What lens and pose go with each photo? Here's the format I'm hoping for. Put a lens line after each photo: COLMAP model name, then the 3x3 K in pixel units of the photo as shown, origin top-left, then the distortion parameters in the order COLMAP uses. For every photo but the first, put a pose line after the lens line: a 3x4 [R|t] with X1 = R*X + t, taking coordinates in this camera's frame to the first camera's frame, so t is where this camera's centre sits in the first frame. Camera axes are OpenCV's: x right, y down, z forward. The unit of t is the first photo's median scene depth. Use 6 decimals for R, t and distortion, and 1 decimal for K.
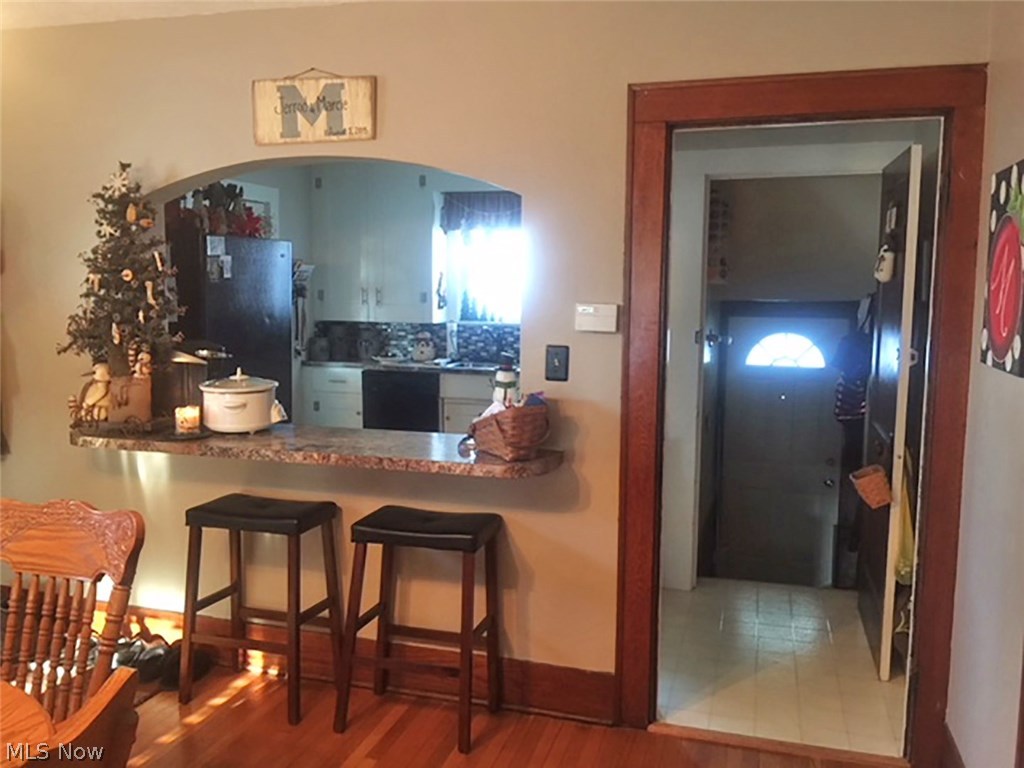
lens RADIAL K [[869.5, 0, 509.3], [0, 869.5, 384.2], [0, 0, 1]] dist [0.063412, -0.119541]
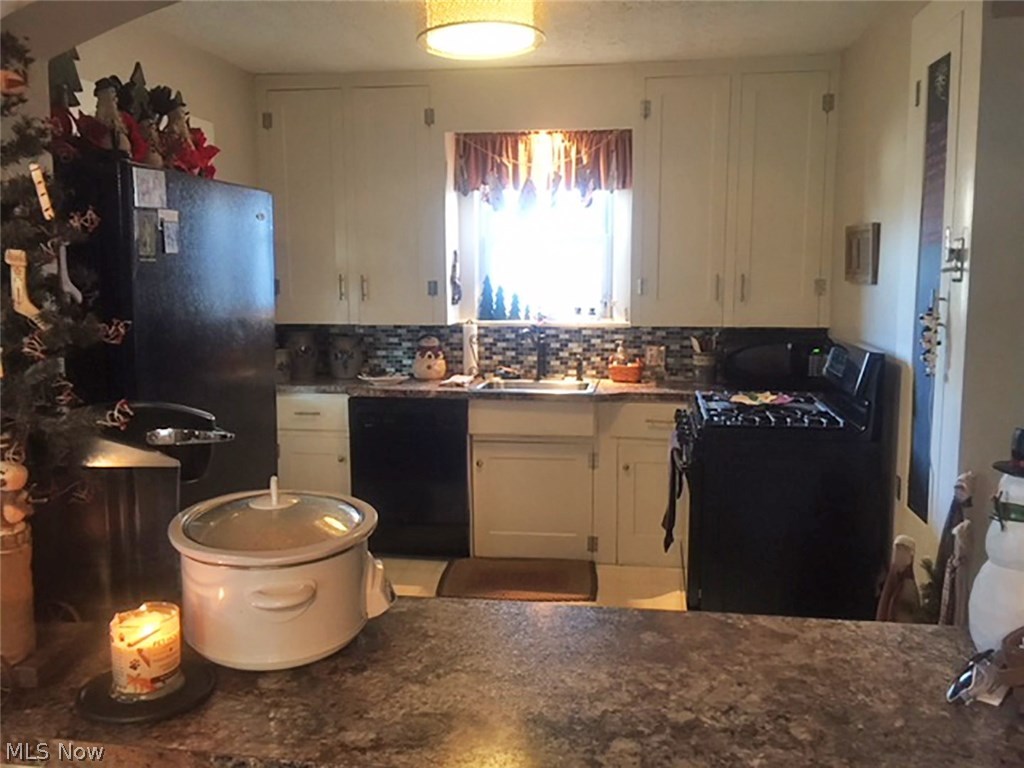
lens RADIAL K [[869.5, 0, 522.7], [0, 869.5, 379.1], [0, 0, 1]] dist [0.063412, -0.119541]
pose [[0.989124, -0.030001, 0.143991, -0.127636], [0.029127, 0.999542, 0.008172, -0.030684], [-0.144170, -0.003889, 0.989545, 0.303538]]
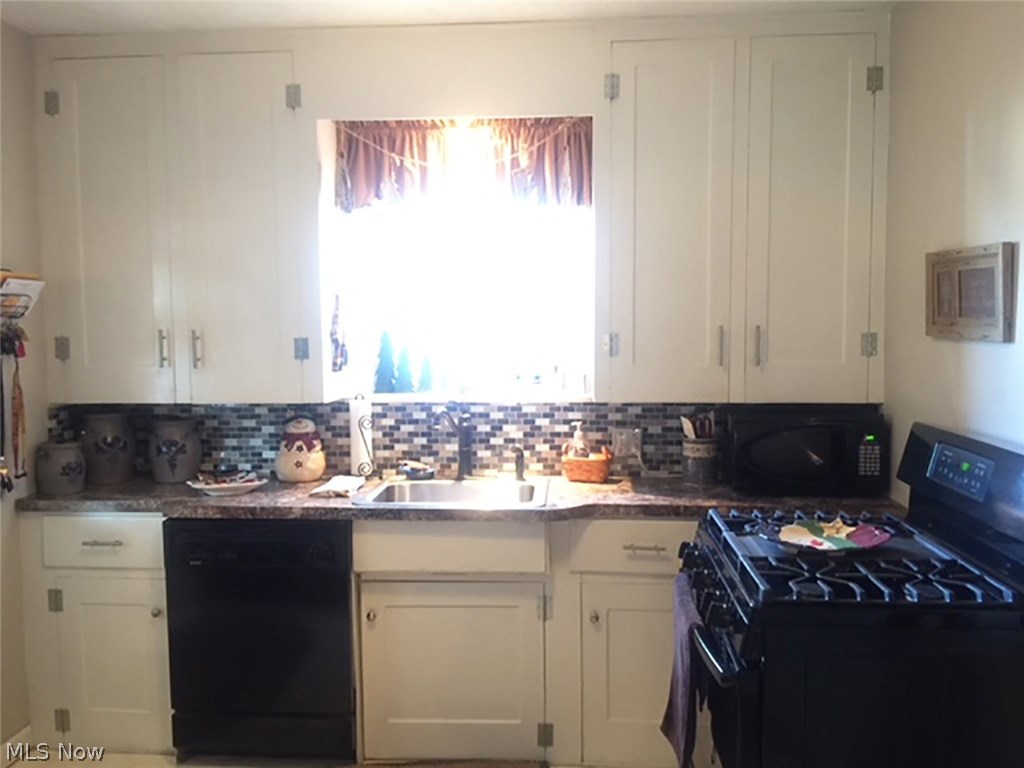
lens RADIAL K [[869.5, 0, 513.5], [0, 869.5, 386.4], [0, 0, 1]] dist [0.063412, -0.119541]
pose [[0.974972, -0.033755, 0.219749, -0.089896], [0.043092, 0.998355, -0.037833, -0.056171], [-0.218110, 0.046356, 0.974823, 0.516094]]
